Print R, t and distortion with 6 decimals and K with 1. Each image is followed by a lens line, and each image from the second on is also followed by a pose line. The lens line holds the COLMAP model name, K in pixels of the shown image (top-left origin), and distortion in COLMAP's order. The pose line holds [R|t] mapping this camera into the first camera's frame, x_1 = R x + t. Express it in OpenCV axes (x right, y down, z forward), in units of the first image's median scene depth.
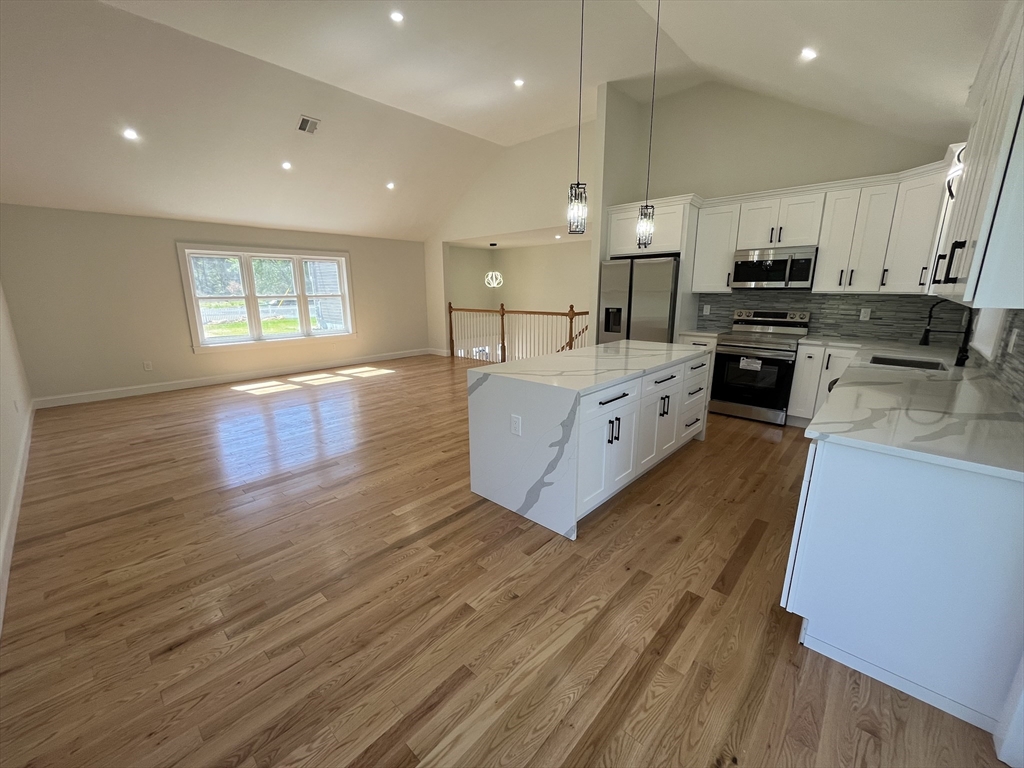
lens RADIAL K [[411.6, 0, 511.1], [0, 411.6, 384.4], [0, 0, 1]] dist [-0.002670, 0.000171]
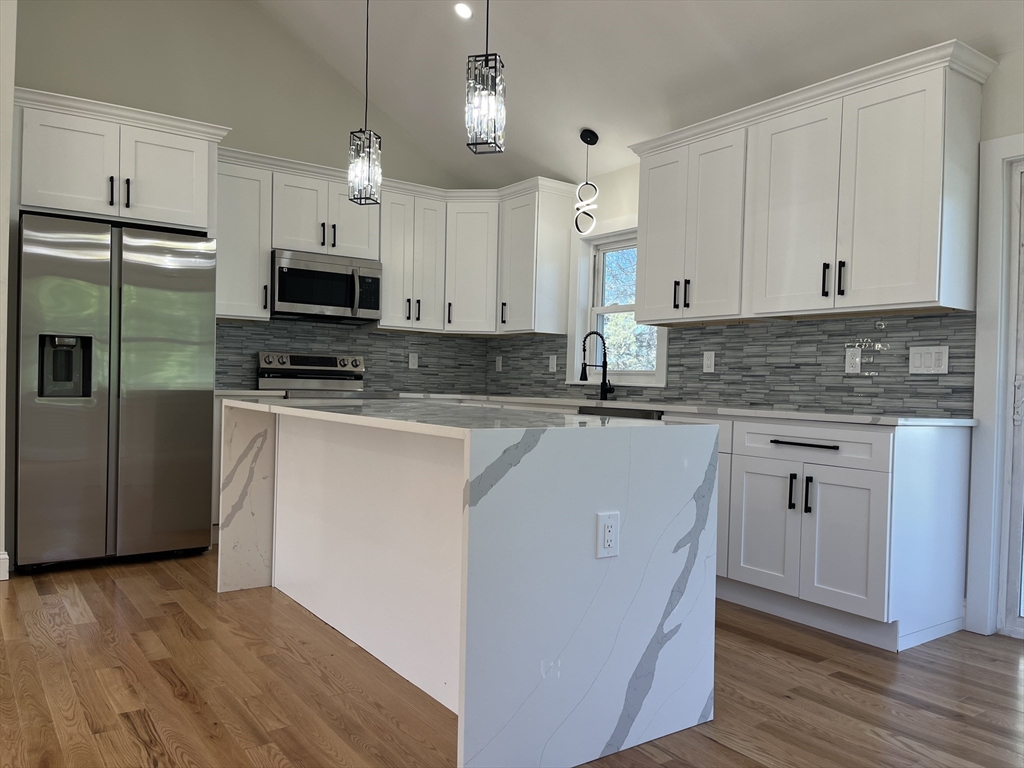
lens RADIAL K [[779.6, 0, 519.2], [0, 779.6, 391.7], [0, 0, 1]] dist [0.083069, -0.109518]
pose [[0.201571, -0.003460, 0.979468, -0.522752], [0.196145, 0.979880, -0.036904, -0.024825], [-0.959633, 0.199556, 0.198194, 0.563202]]
